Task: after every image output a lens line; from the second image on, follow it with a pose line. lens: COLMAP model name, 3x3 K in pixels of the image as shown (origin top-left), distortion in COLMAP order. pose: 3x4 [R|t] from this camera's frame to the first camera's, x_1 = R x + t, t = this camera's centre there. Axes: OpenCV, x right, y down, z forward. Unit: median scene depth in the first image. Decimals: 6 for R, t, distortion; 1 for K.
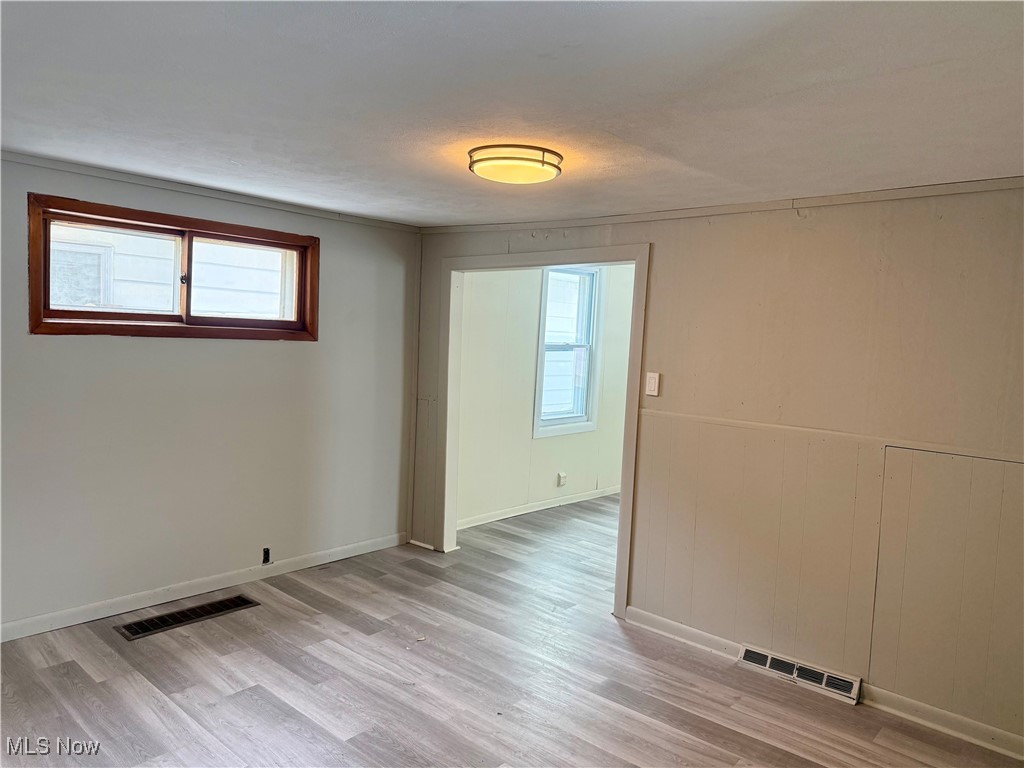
lens RADIAL K [[725.3, 0, 507.1], [0, 725.3, 378.7], [0, 0, 1]] dist [0.045608, -0.019970]
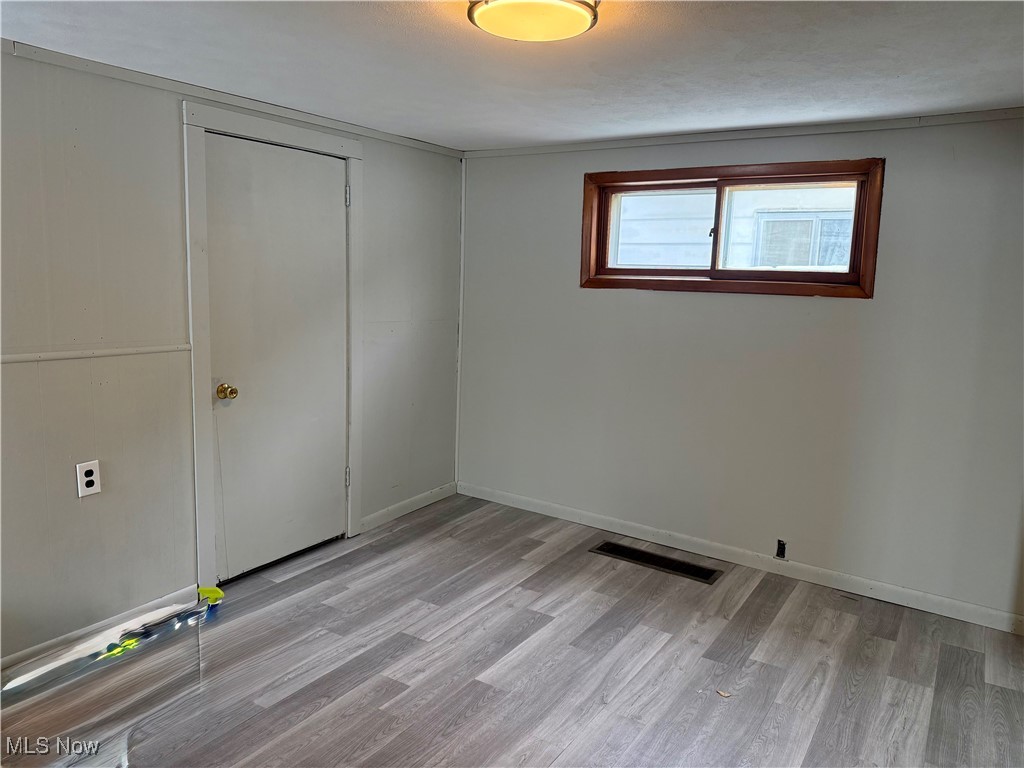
lens RADIAL K [[725.3, 0, 510.0], [0, 725.3, 391.7], [0, 0, 1]] dist [0.045608, -0.019970]
pose [[0.133944, 0.115274, -0.984262, 0.511099], [-0.092062, 0.990364, 0.103461, -0.000926], [0.986703, 0.076755, 0.143265, 0.618360]]
